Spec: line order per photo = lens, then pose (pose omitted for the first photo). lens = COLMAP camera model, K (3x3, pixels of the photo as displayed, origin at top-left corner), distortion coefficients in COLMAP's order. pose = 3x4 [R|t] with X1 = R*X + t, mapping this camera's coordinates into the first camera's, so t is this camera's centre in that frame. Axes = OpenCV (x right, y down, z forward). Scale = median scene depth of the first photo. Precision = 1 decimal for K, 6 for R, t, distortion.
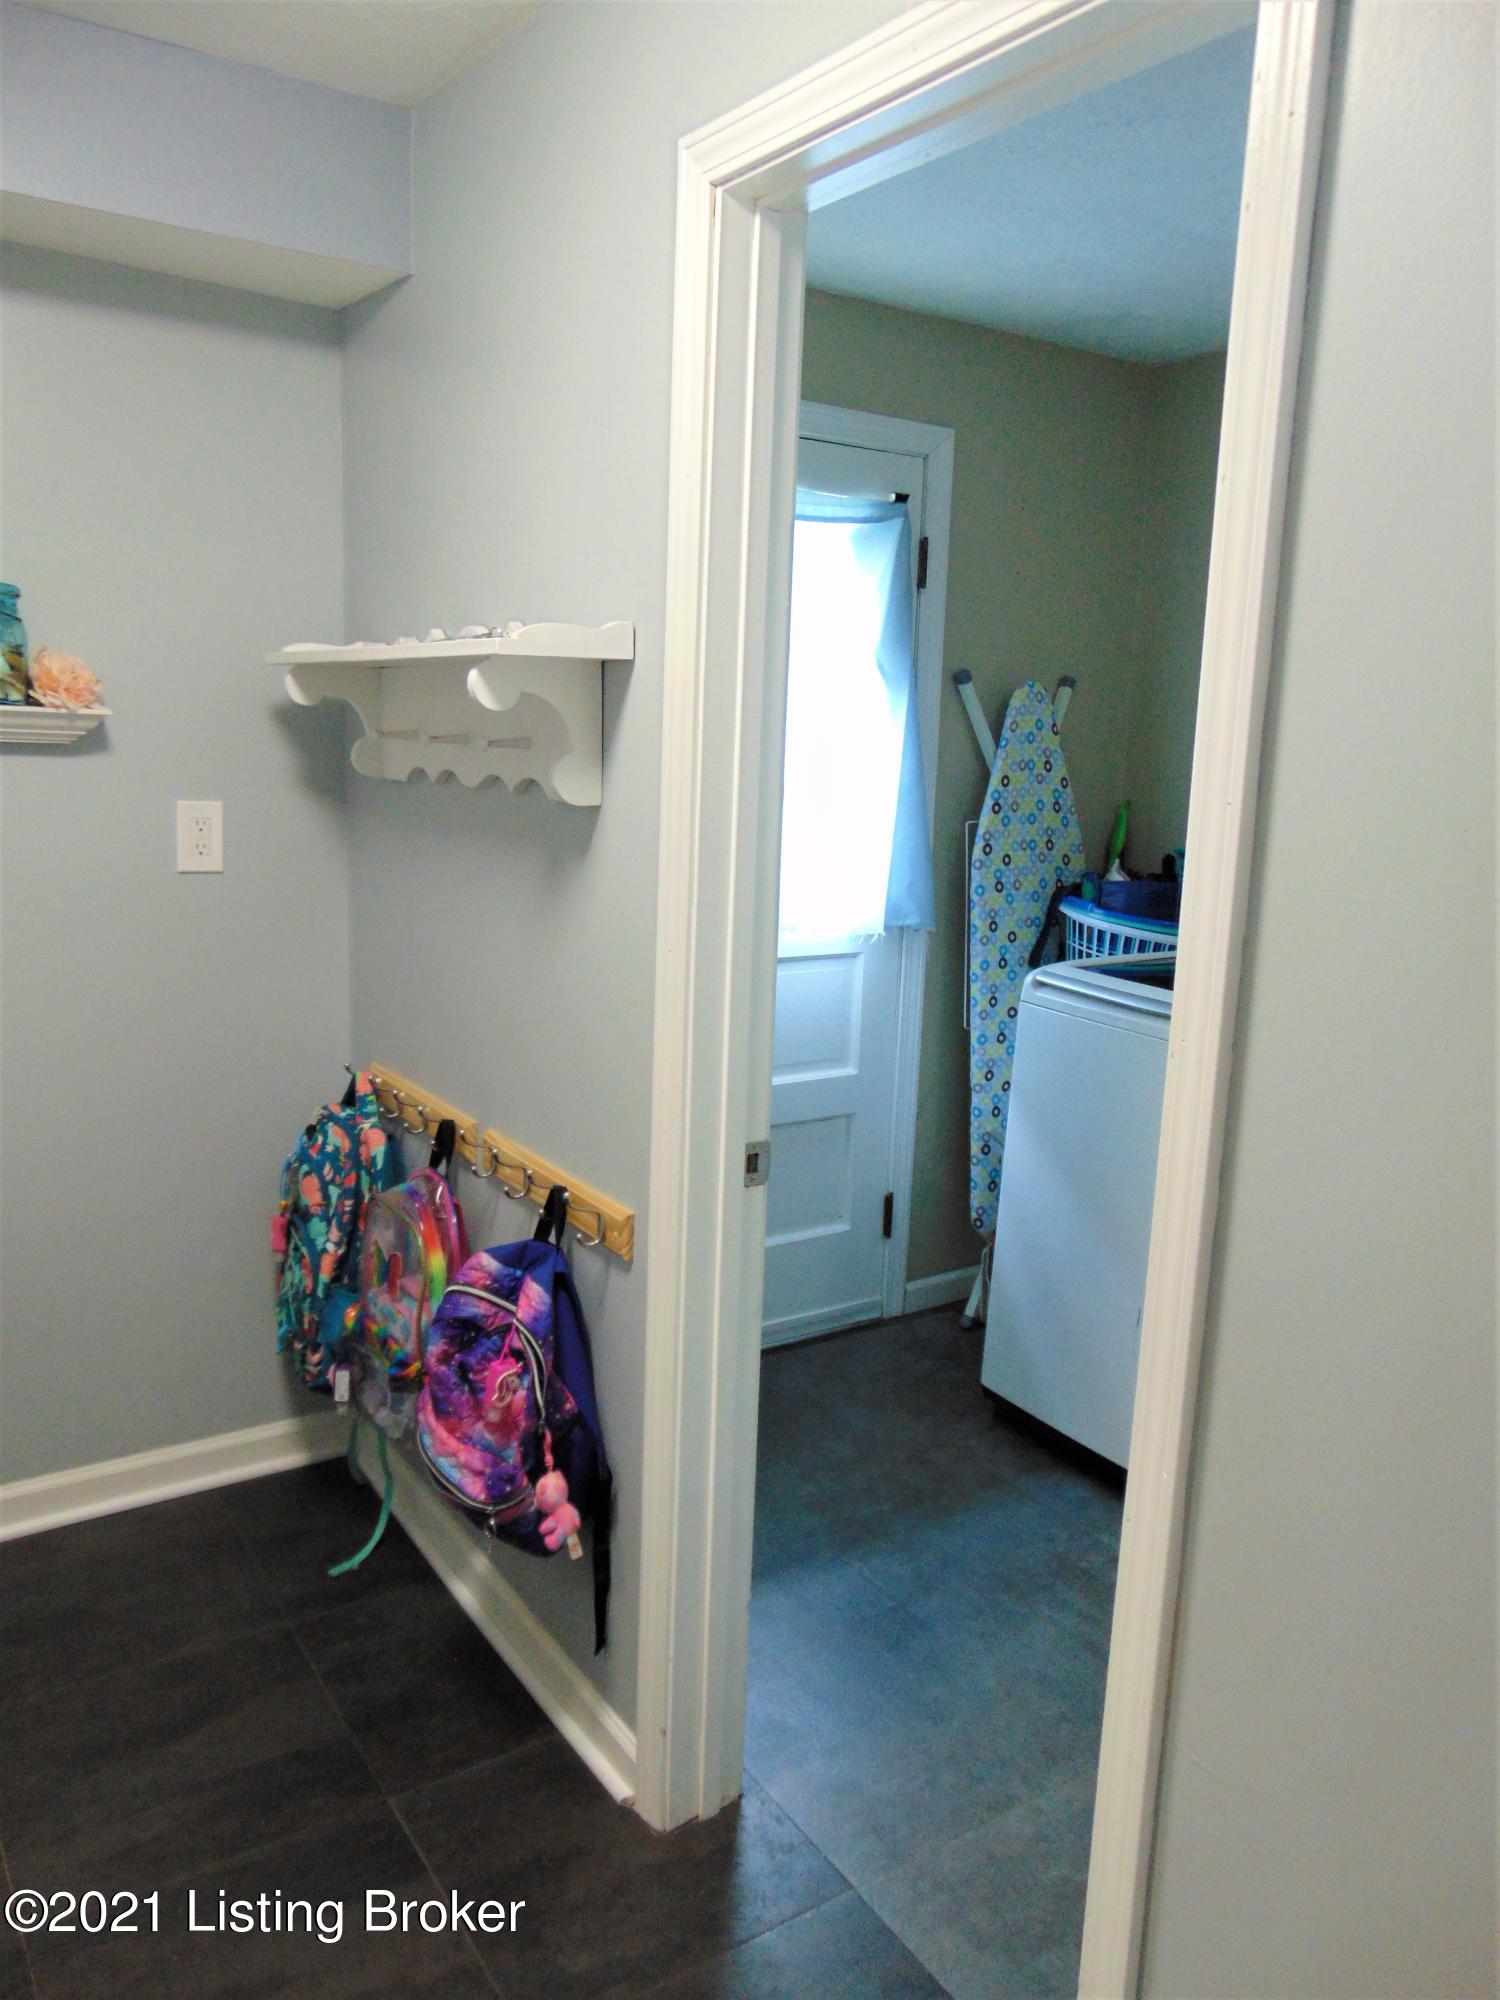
lens RADIAL K [[1536.8, 0, 750.0], [0, 1536.8, 1000.0], [0, 0, 1]] dist [-0.045338, 0.071403]
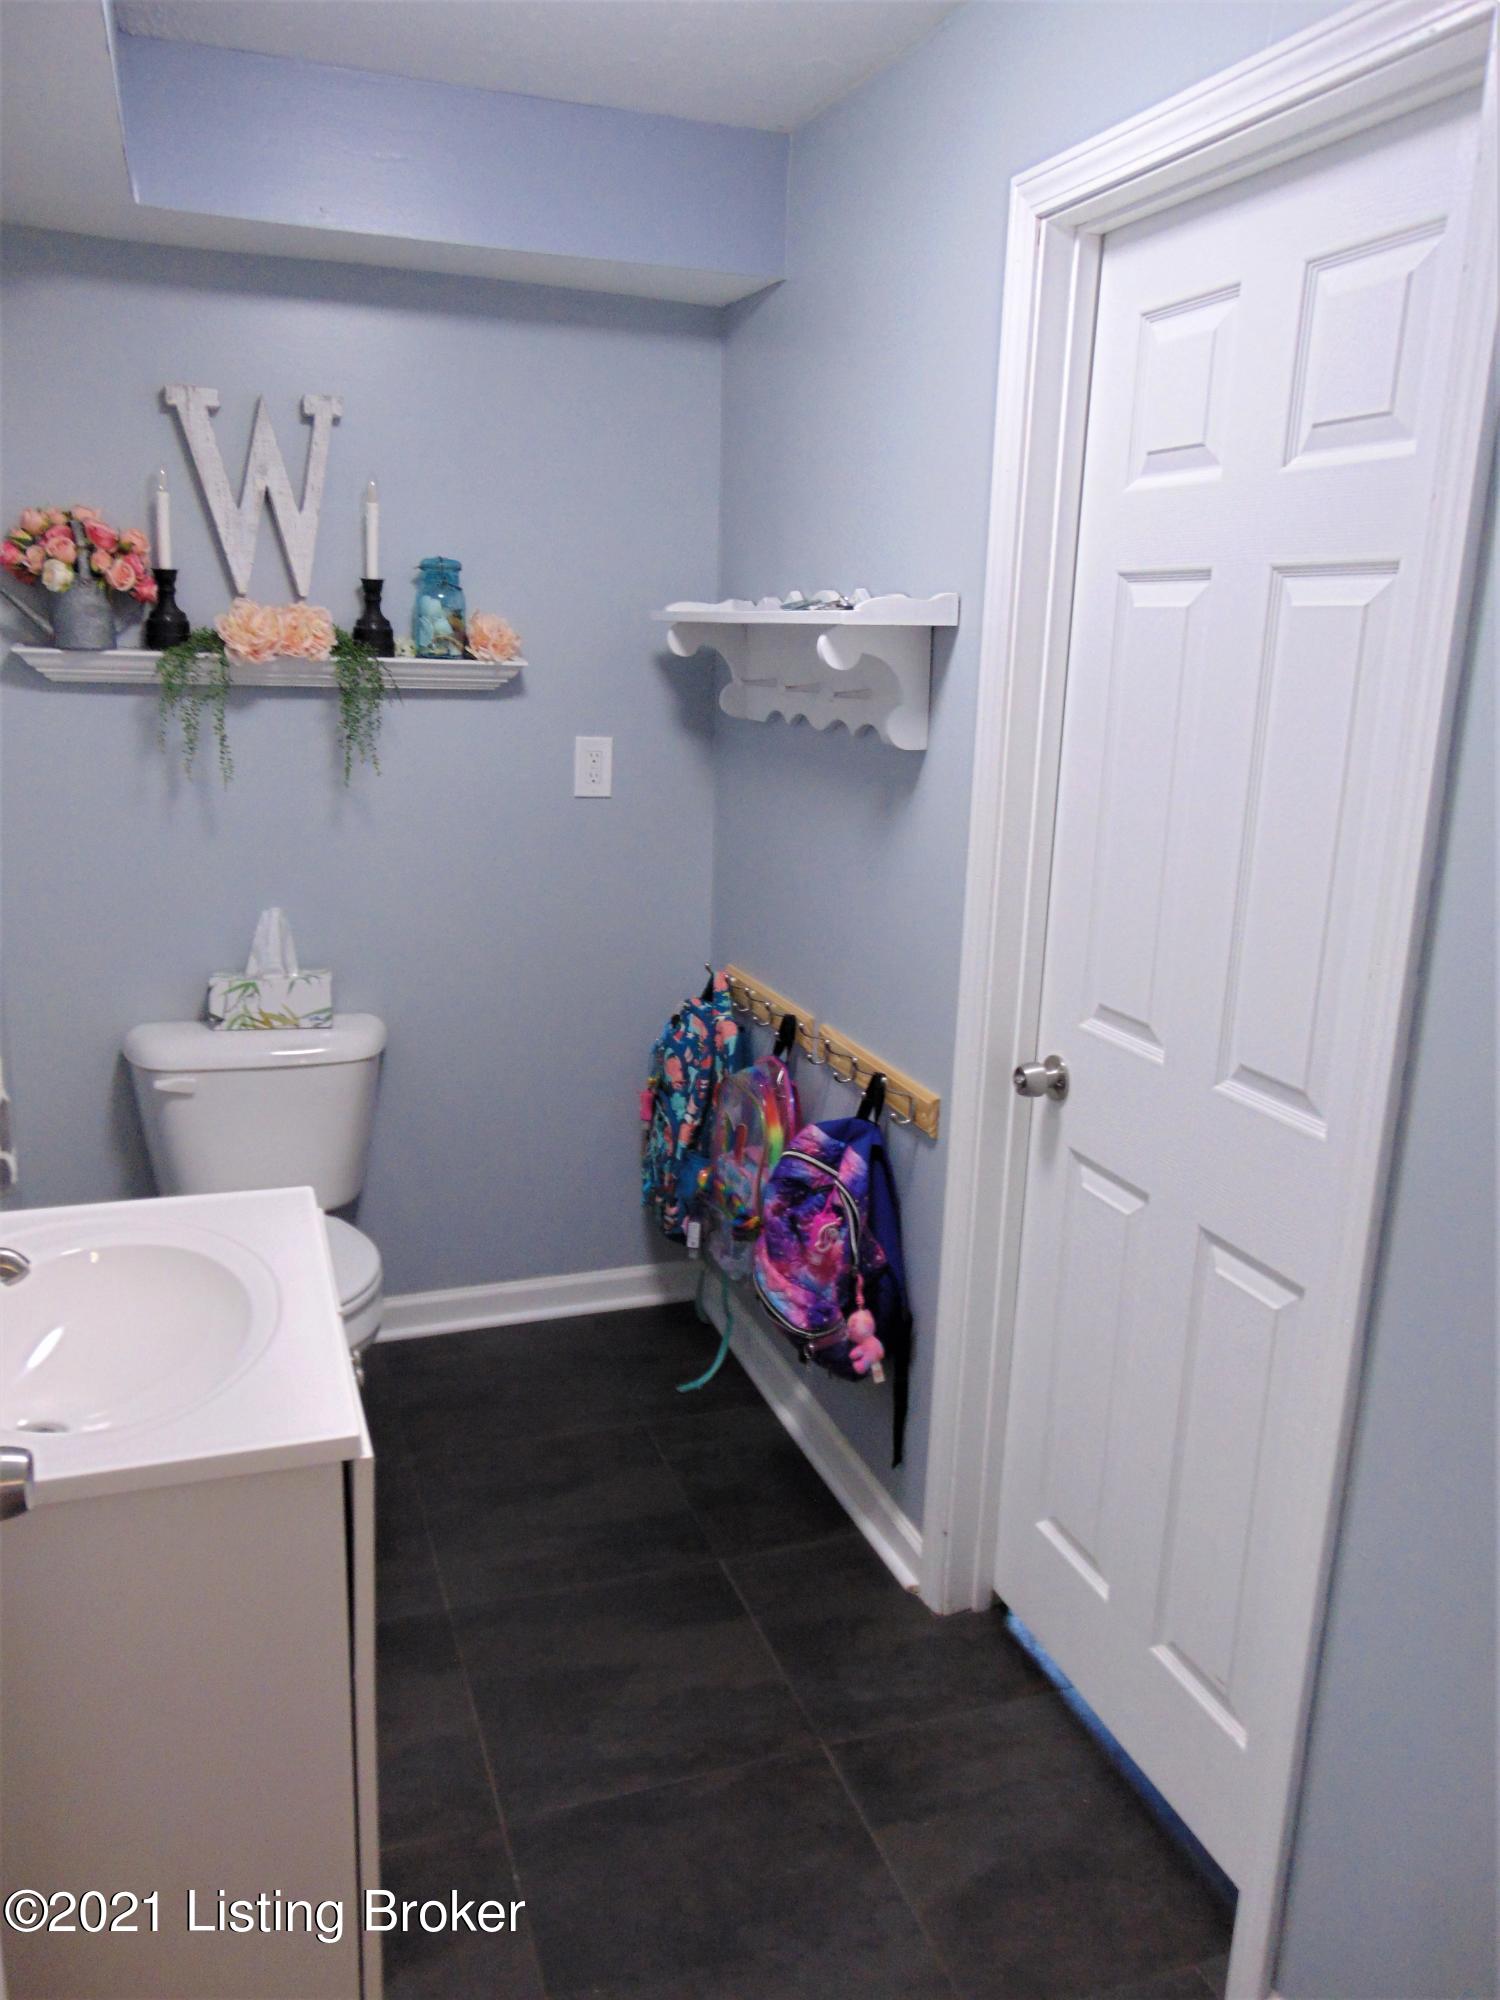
lens RADIAL K [[1536.8, 0, 750.0], [0, 1536.8, 1000.0], [0, 0, 1]] dist [-0.045338, 0.071403]
pose [[0.973394, 0.047816, -0.224092, 0.038272], [-0.035969, 0.997746, 0.056655, 0.001751], [0.226295, -0.047087, 0.972920, -0.157830]]
